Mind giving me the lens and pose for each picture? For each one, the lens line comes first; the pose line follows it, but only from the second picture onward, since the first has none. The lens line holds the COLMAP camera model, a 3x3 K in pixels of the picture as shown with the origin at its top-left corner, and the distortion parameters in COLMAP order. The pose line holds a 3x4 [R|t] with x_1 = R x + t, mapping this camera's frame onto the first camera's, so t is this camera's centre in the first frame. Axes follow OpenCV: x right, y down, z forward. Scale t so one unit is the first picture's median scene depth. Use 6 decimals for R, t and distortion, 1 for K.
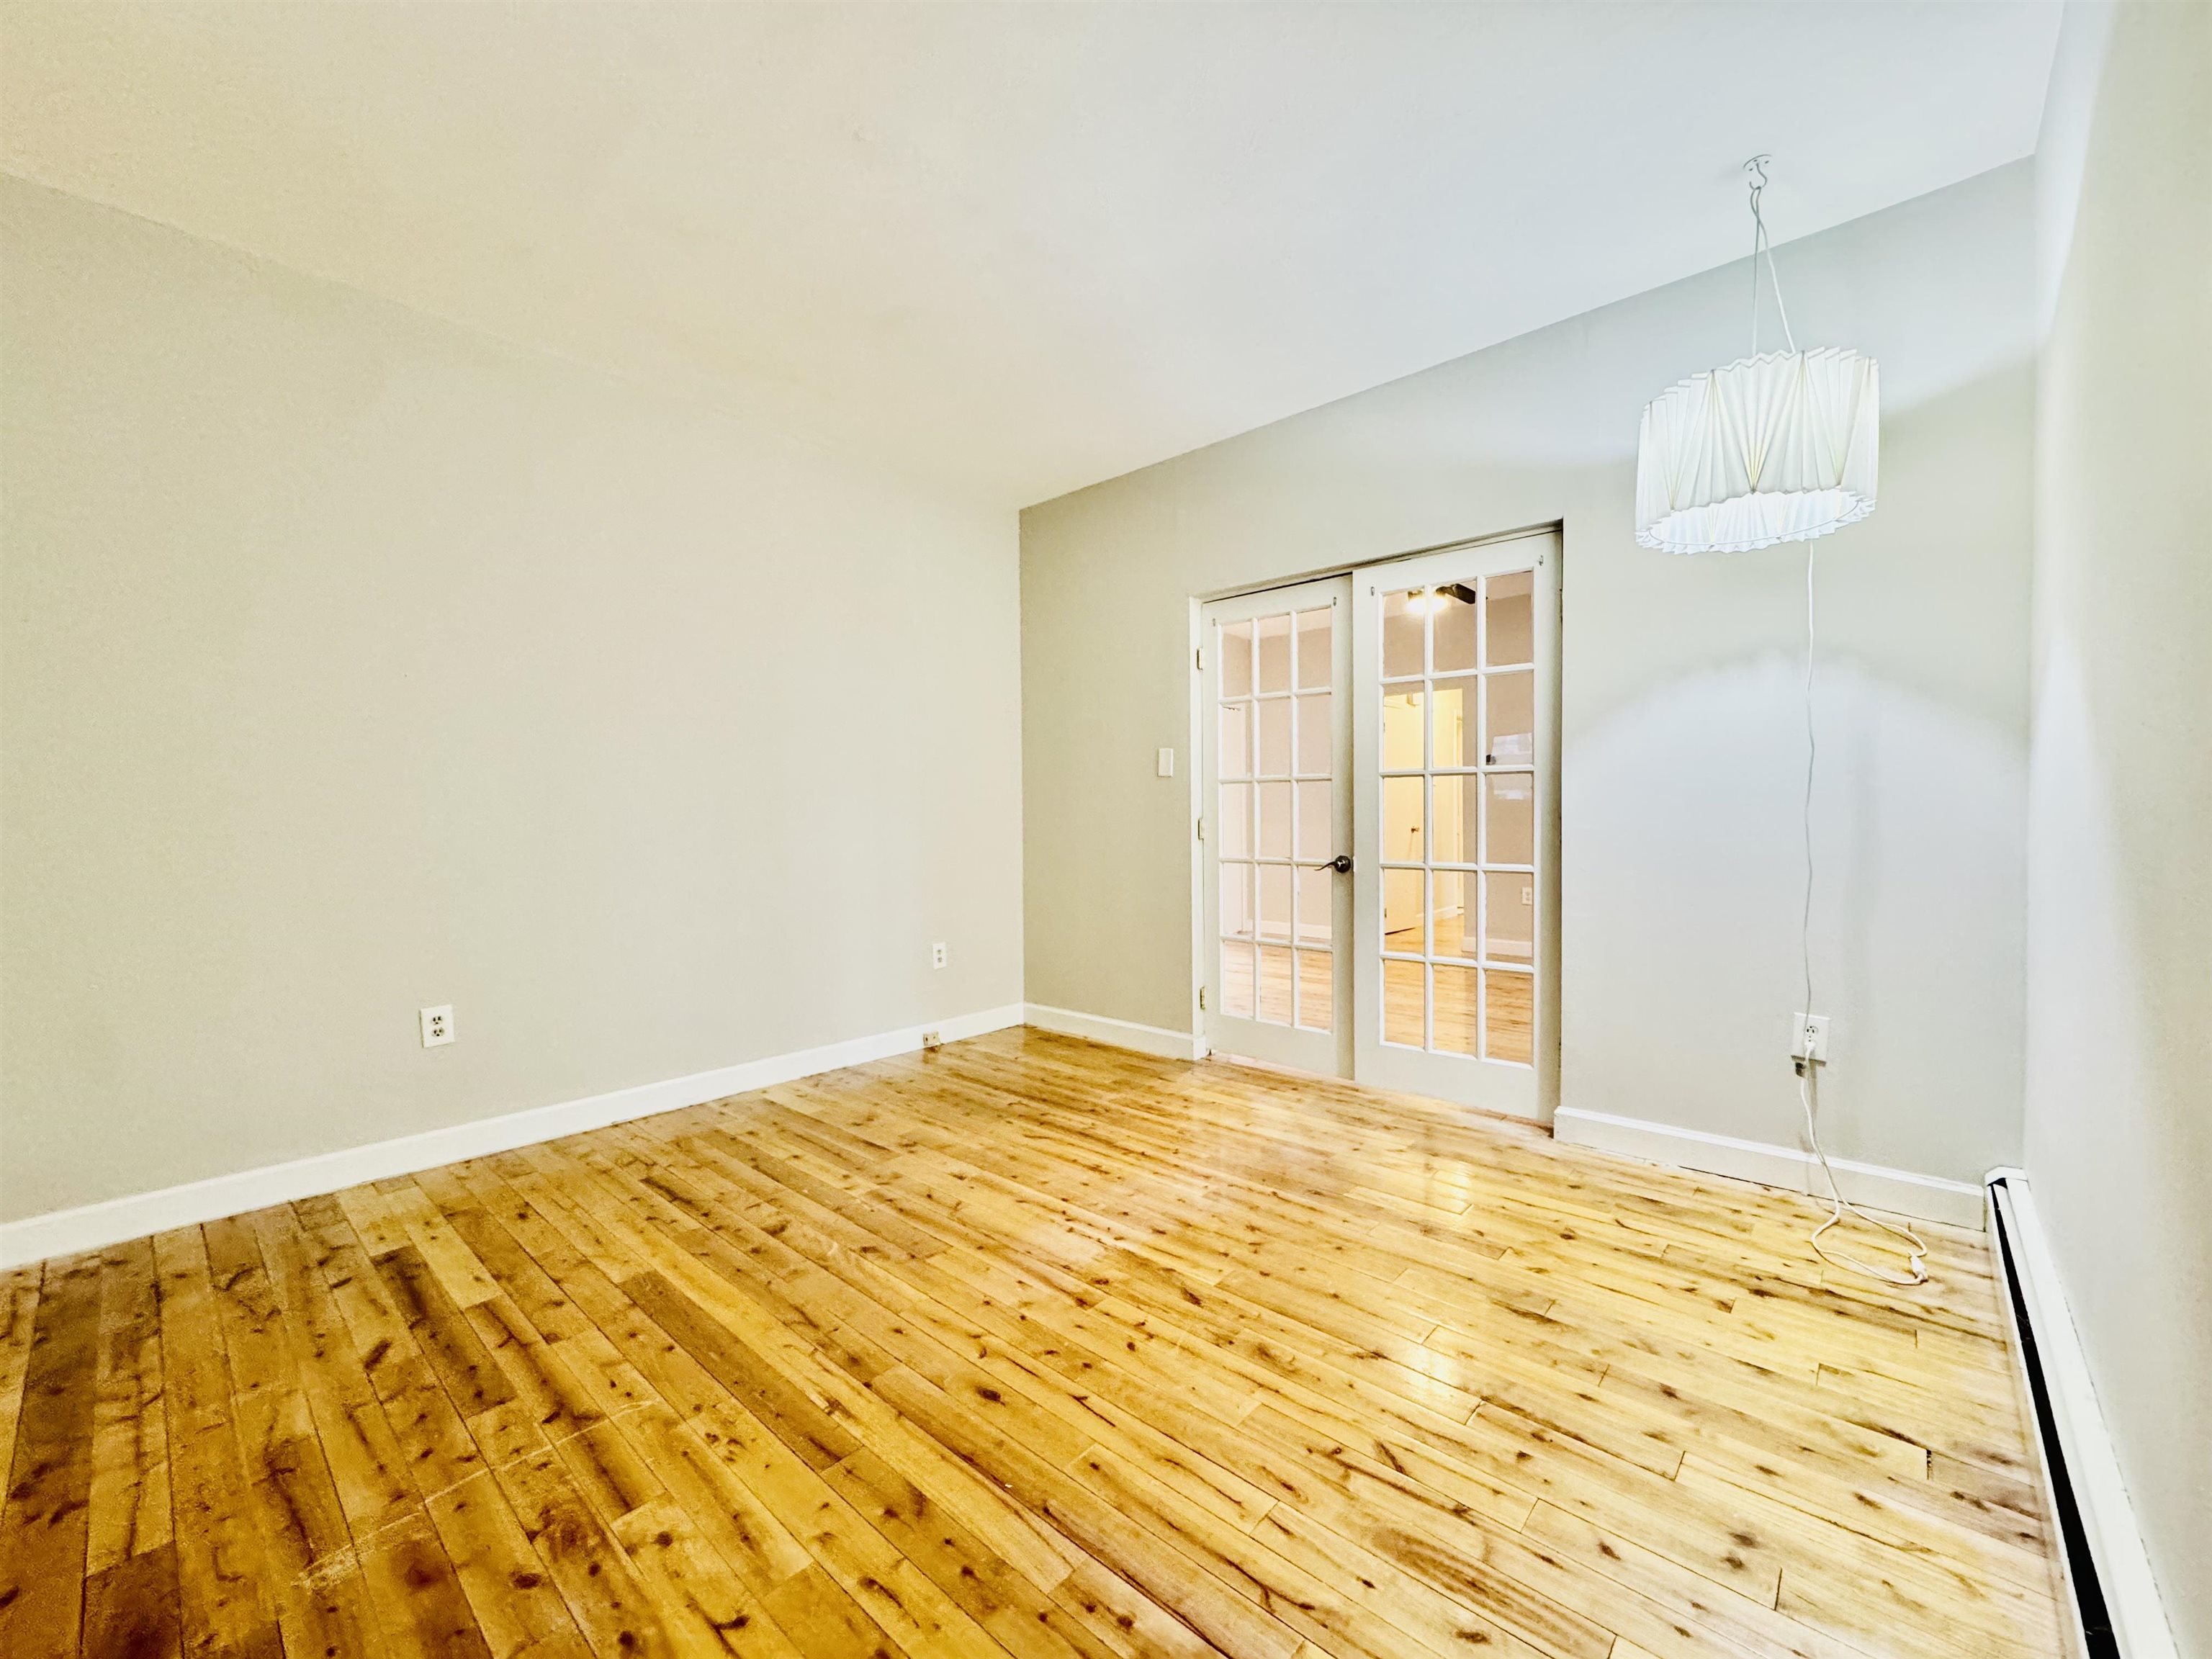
lens RADIAL K [[883.9, 0, 1106.0], [0, 883.9, 829.5], [0, 0, 1]] dist [-0.003202, 0.000281]
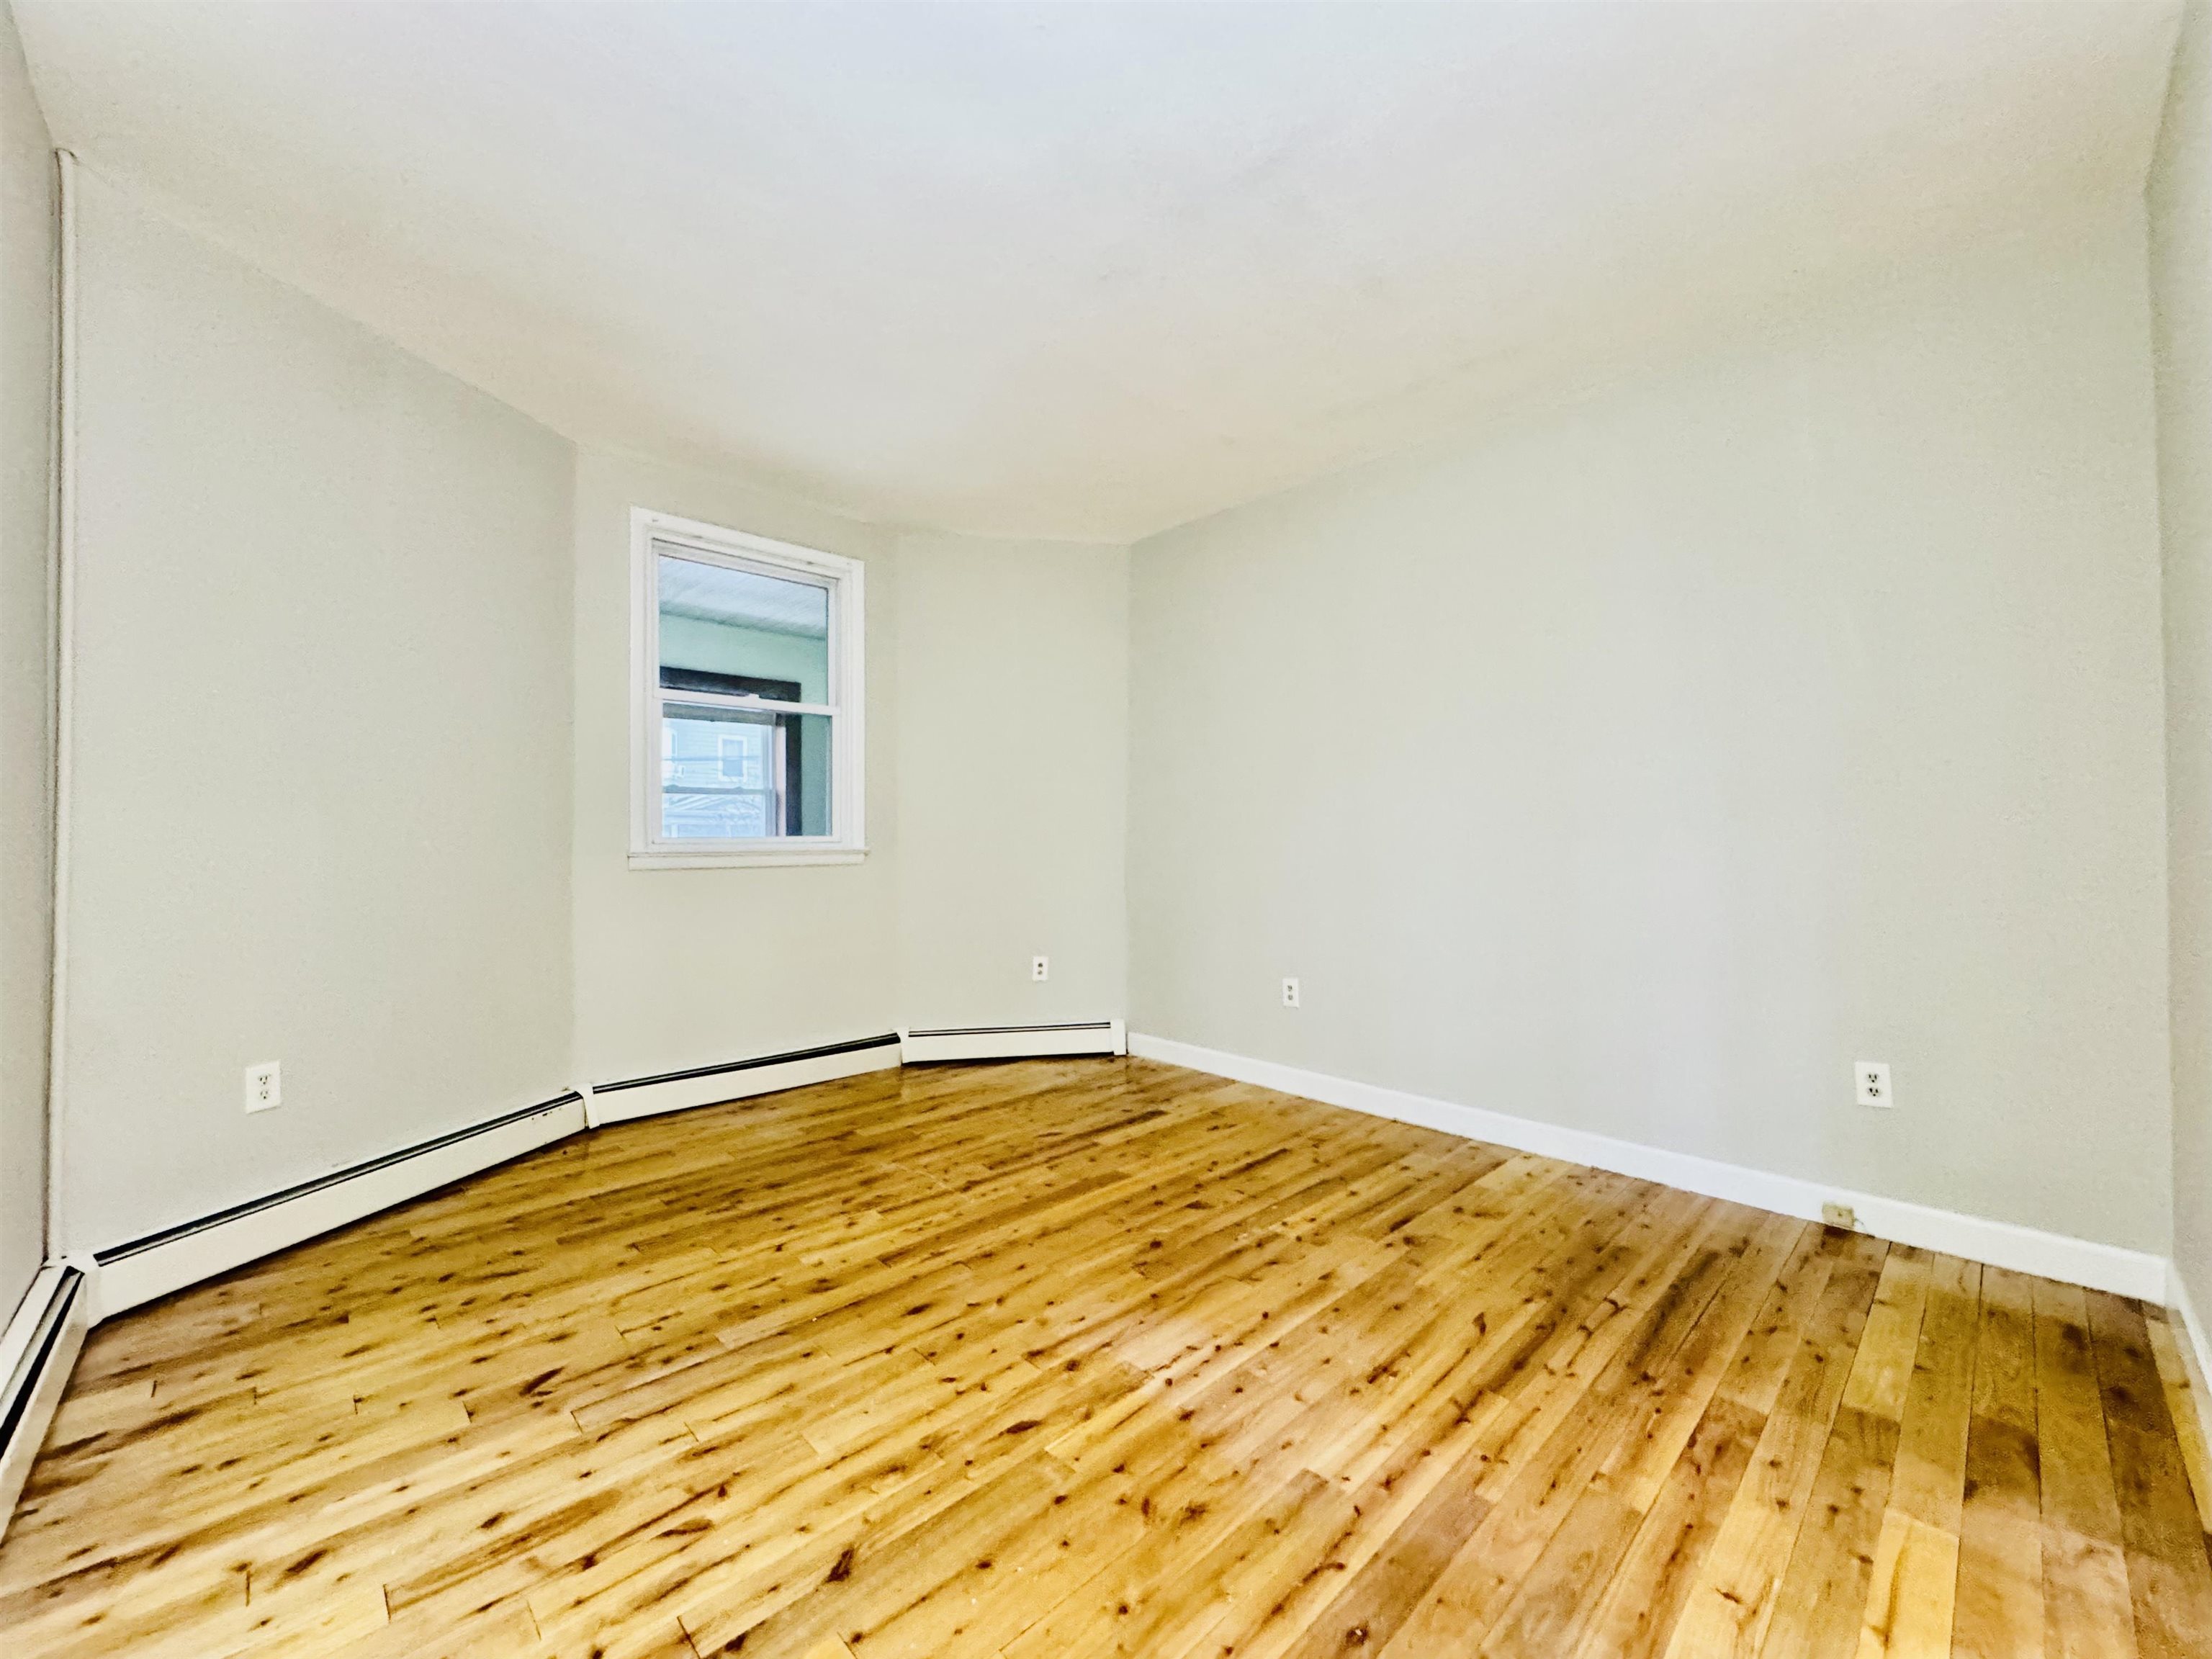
lens RADIAL K [[883.9, 0, 1106.0], [0, 883.9, 829.5], [0, 0, 1]] dist [-0.003202, 0.000281]
pose [[-0.068723, -0.004303, -0.997627, 0.687093], [-0.016322, 0.999862, -0.003188, -0.028254], [0.997502, 0.016065, -0.068783, 0.830836]]
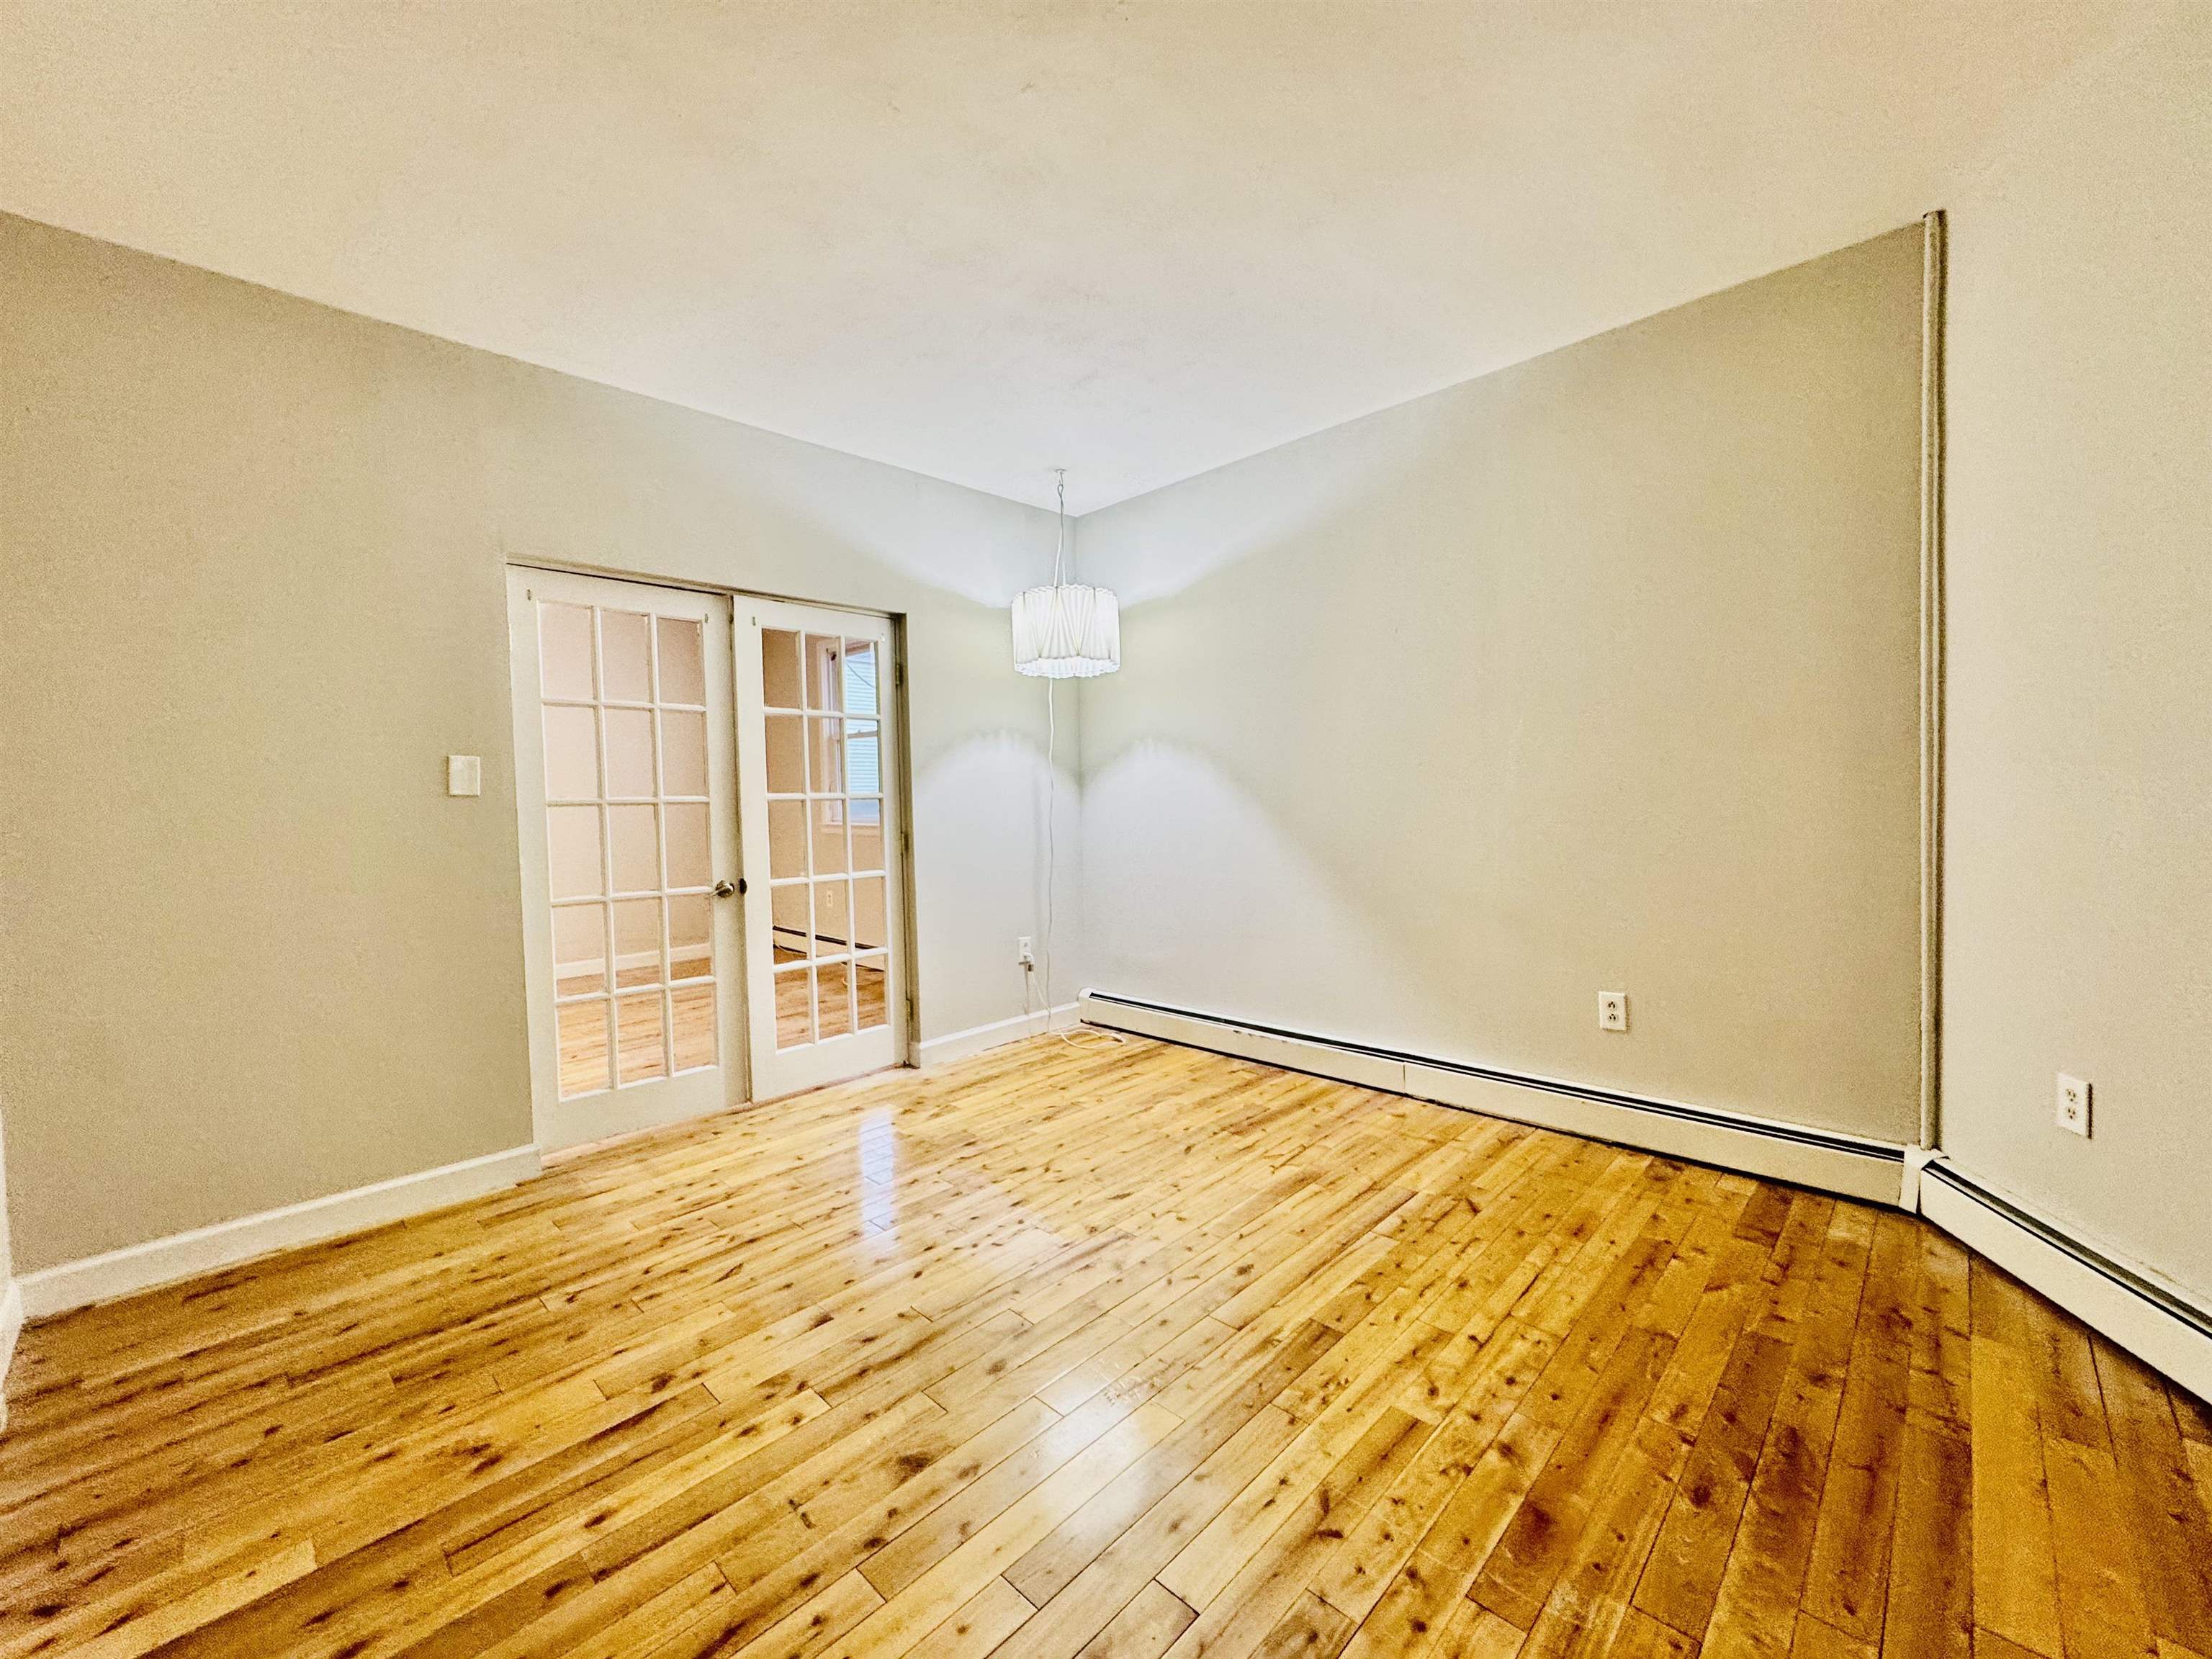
lens RADIAL K [[889.8, 0, 1093.3], [0, 889.8, 827.8], [0, 0, 1]] dist [-0.001772, -0.000044]
pose [[0.046390, -0.025312, 0.998603, -0.906400], [0.044939, 0.998720, 0.023227, -0.043291], [-0.997912, 0.043799, 0.047468, 0.700872]]
